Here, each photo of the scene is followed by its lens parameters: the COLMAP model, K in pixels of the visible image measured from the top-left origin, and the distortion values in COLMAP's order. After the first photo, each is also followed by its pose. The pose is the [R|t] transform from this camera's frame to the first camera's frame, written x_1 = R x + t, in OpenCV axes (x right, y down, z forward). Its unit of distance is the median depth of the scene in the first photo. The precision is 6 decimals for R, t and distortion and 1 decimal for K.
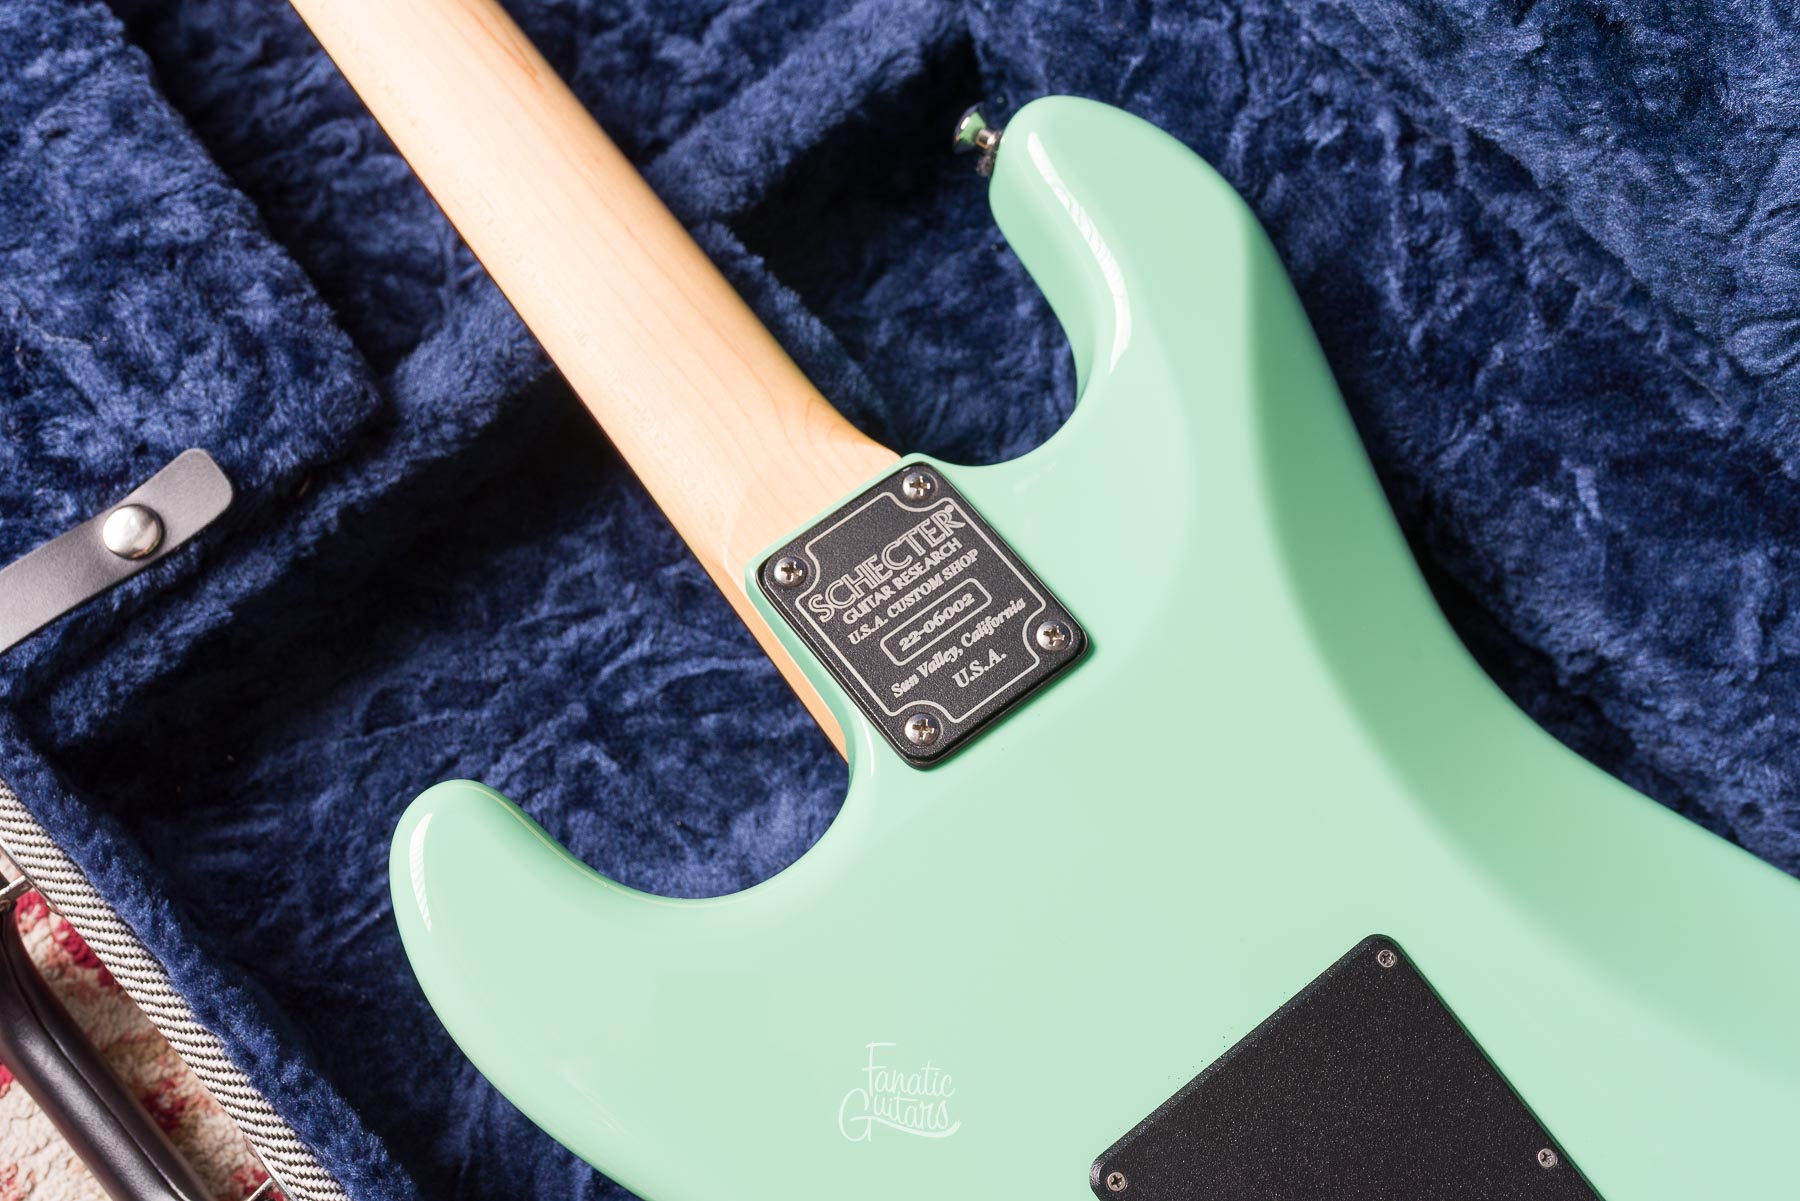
lens RADIAL K [[1779.2, 0, 900.0], [0, 1779.2, 600.5], [0, 0, 1]] dist [-0.000820, 0.005191]
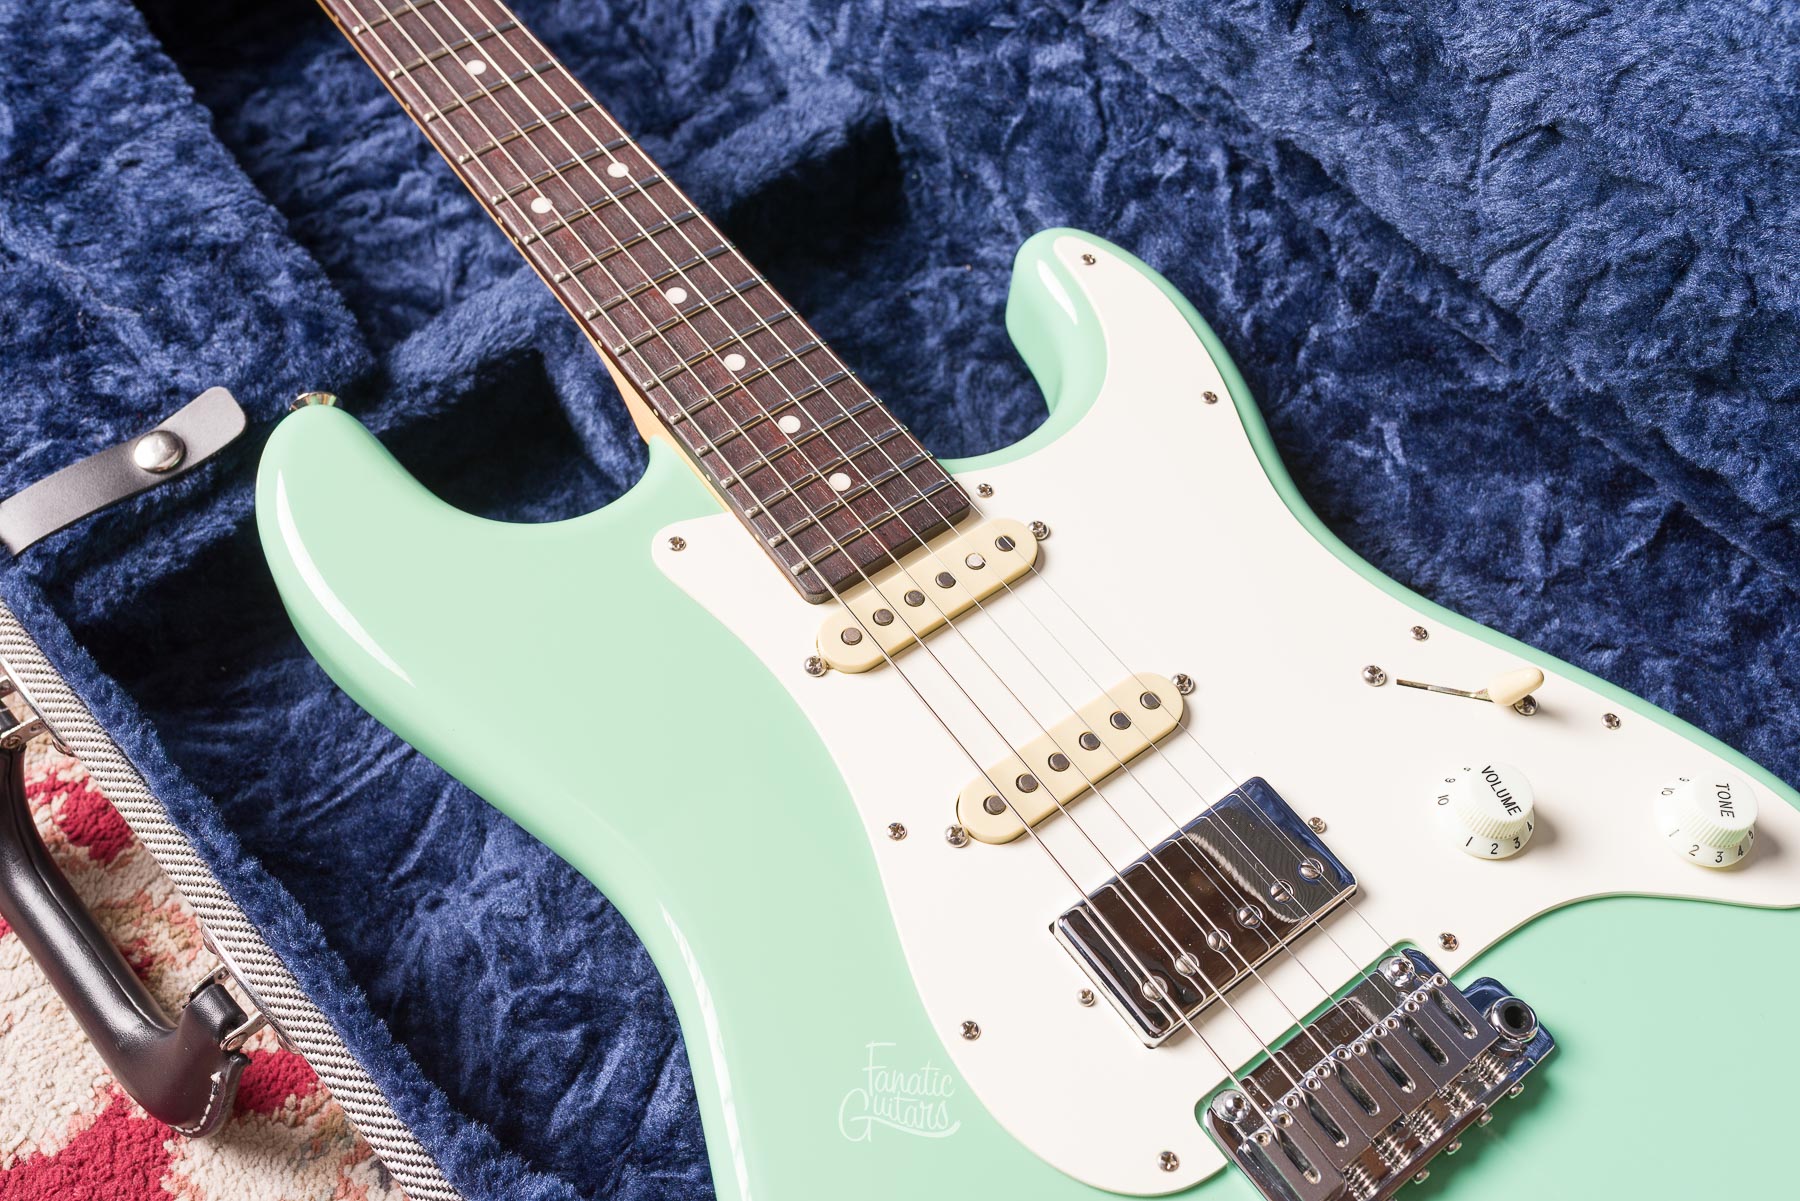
lens RADIAL K [[1763.4, 0, 900.0], [0, 1763.4, 600.5], [0, 0, 1]] dist [0.000619, -0.003695]
pose [[0.999796, 0.011060, -0.016899, 0.081520], [-0.014335, 0.978027, -0.207985, 0.286102], [0.014228, 0.208185, 0.977986, -0.119414]]
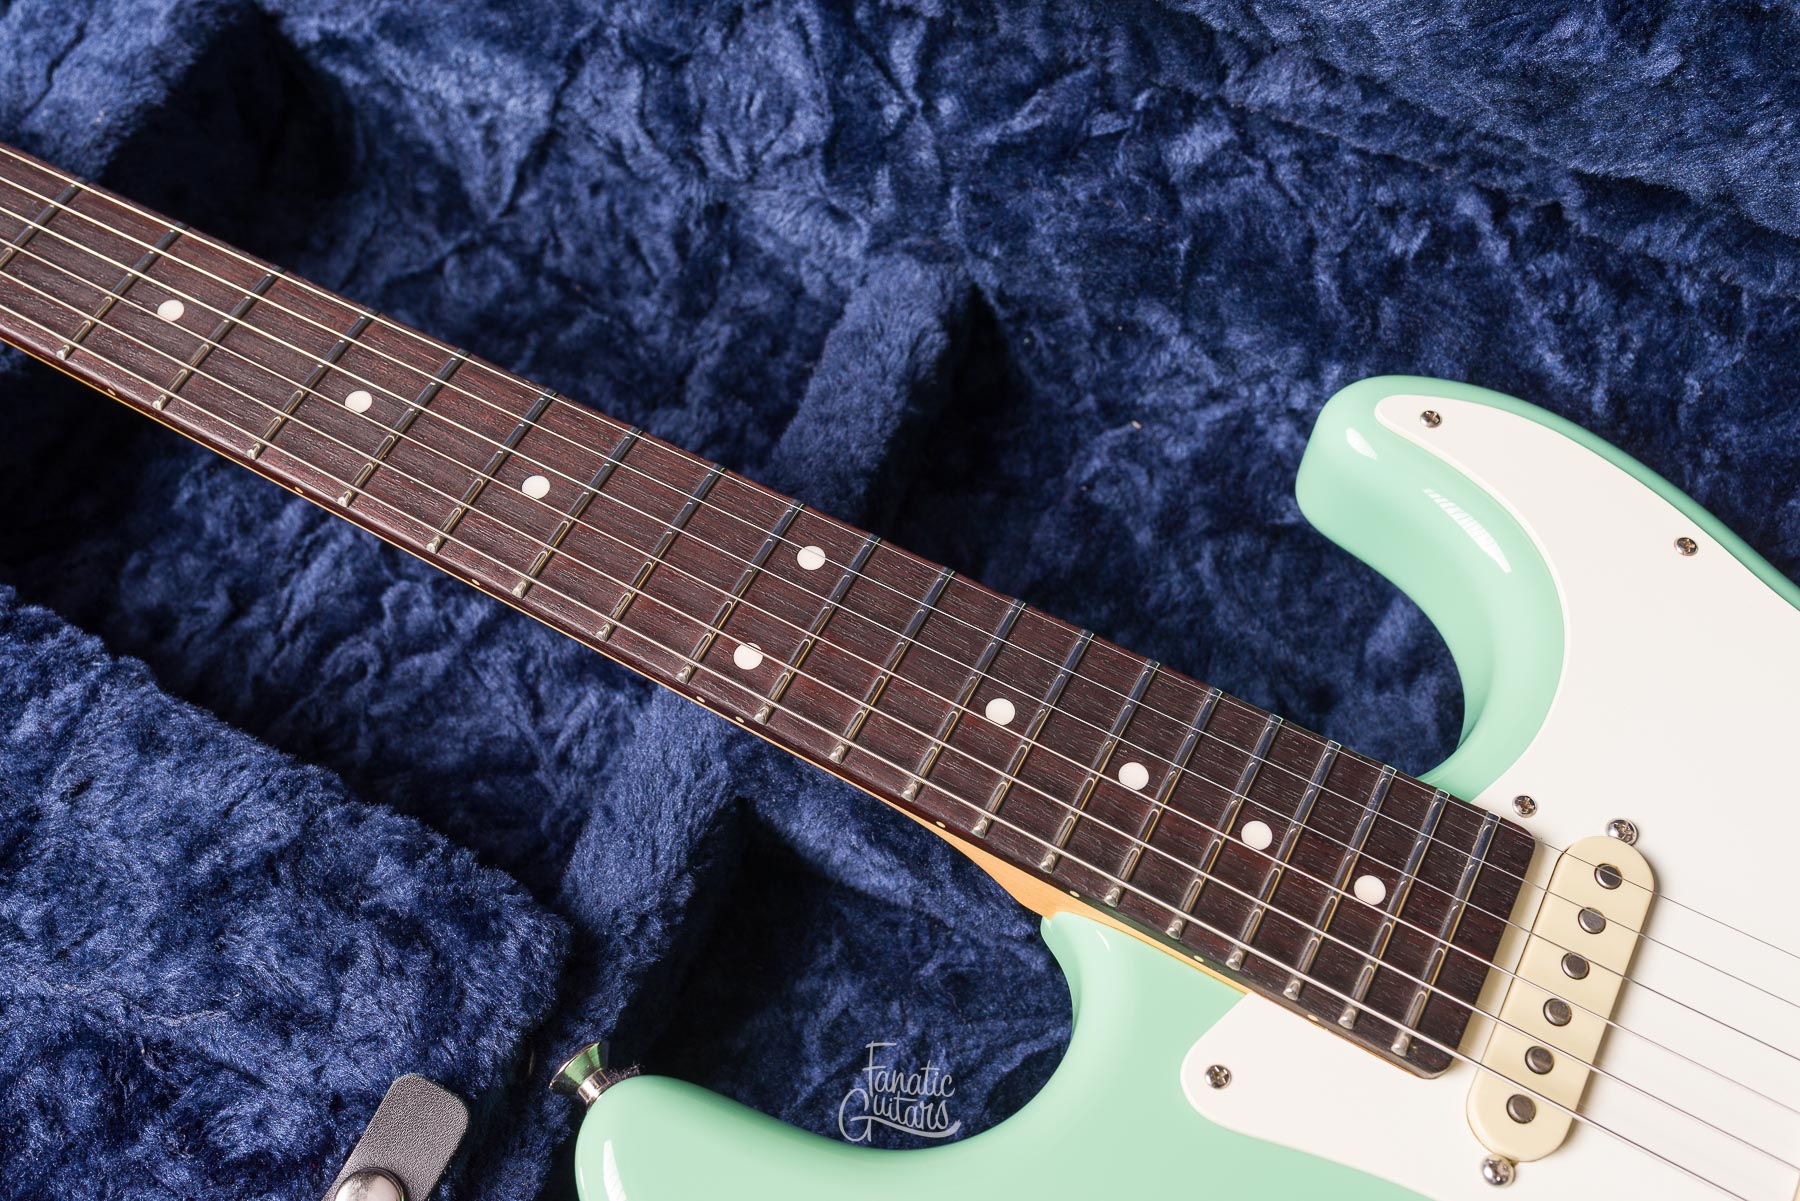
lens RADIAL K [[1779.2, 0, 900.0], [0, 1779.2, 600.5], [0, 0, 1]] dist [-0.000820, 0.005191]
pose [[0.914378, -0.386521, 0.120474, -0.193578], [0.398529, 0.911727, -0.099644, -0.109002], [-0.071325, 0.139125, 0.987703, 0.135448]]
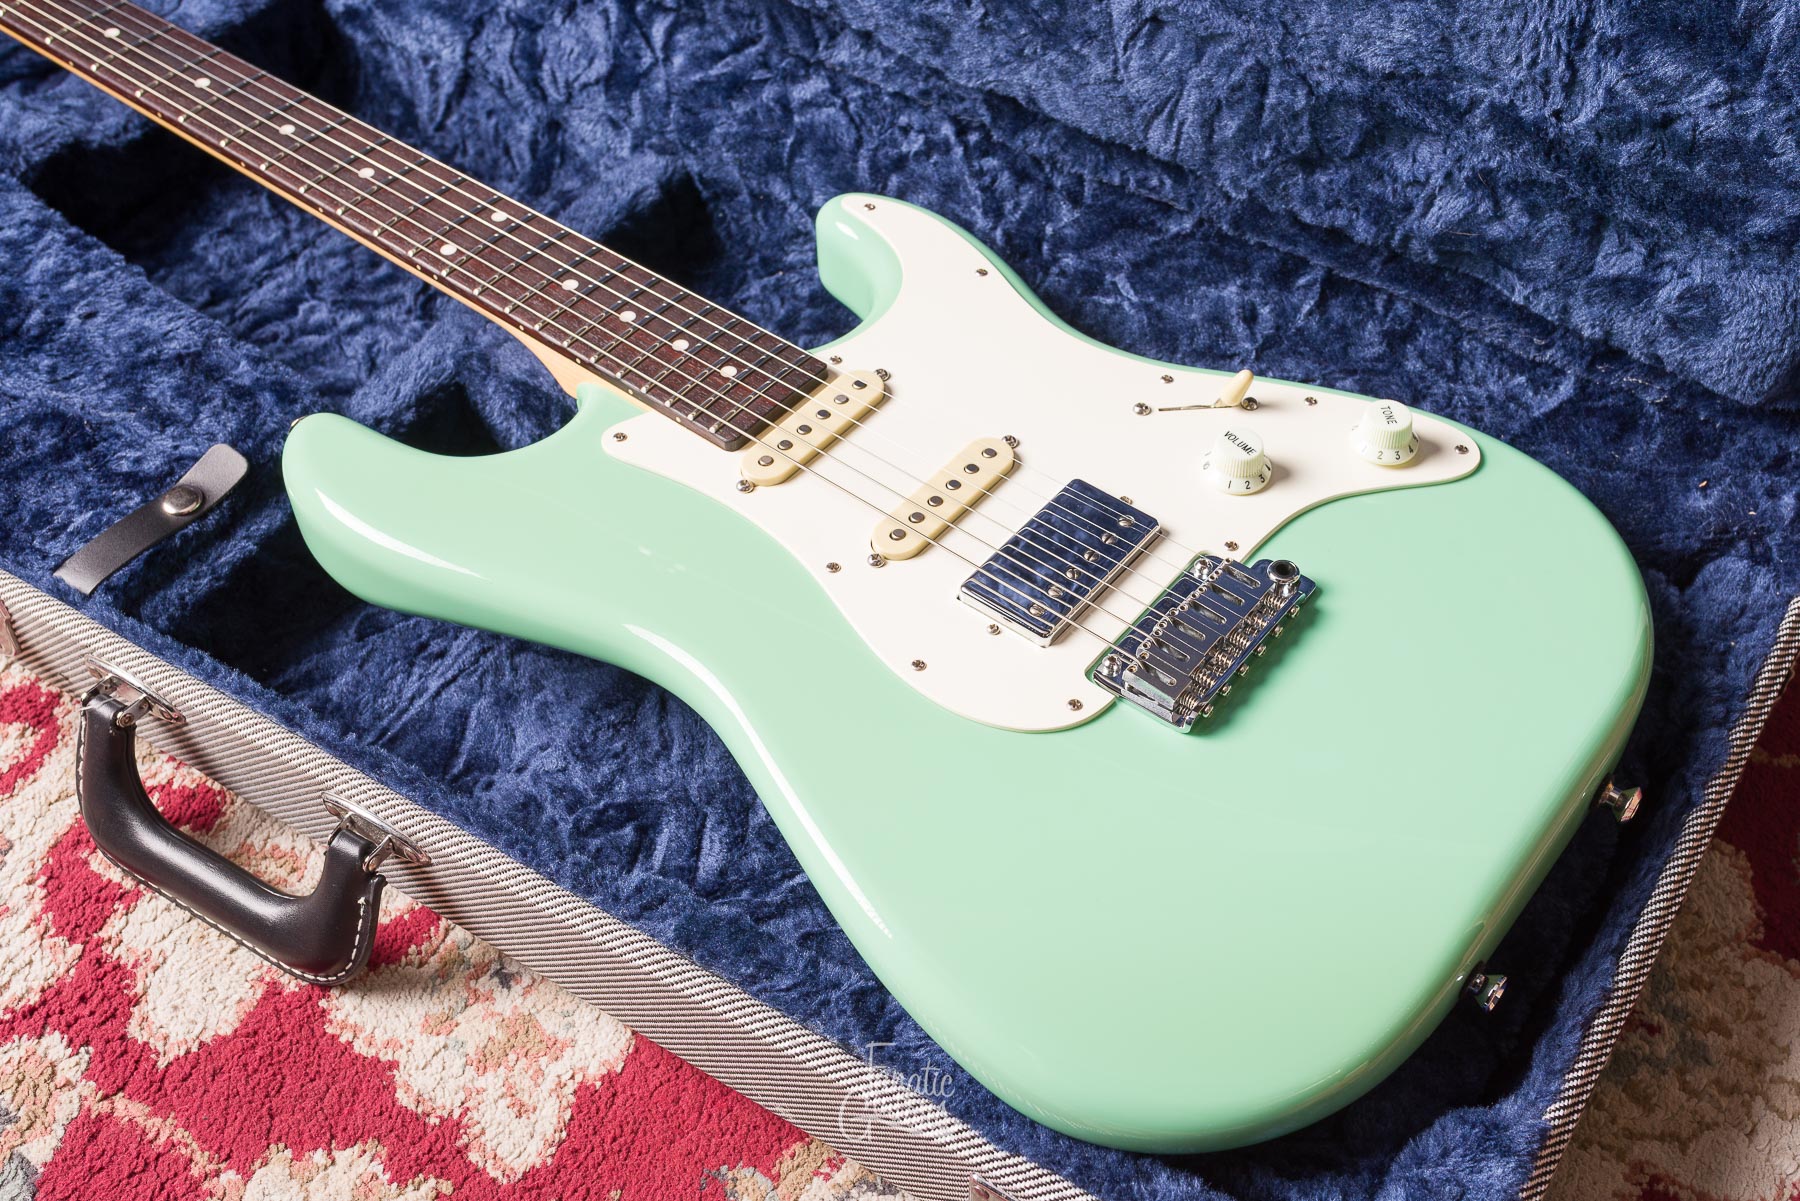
lens RADIAL K [[2003.9, 0, 1027.0], [0, 2003.9, 631.4], [0, 0, 1]] dist [-0.000604, 0.000916]
pose [[0.963199, -0.230620, 0.138067, -0.010150], [0.264518, 0.904507, -0.334511, 0.774659], [-0.047738, 0.358722, 0.932223, -0.527699]]
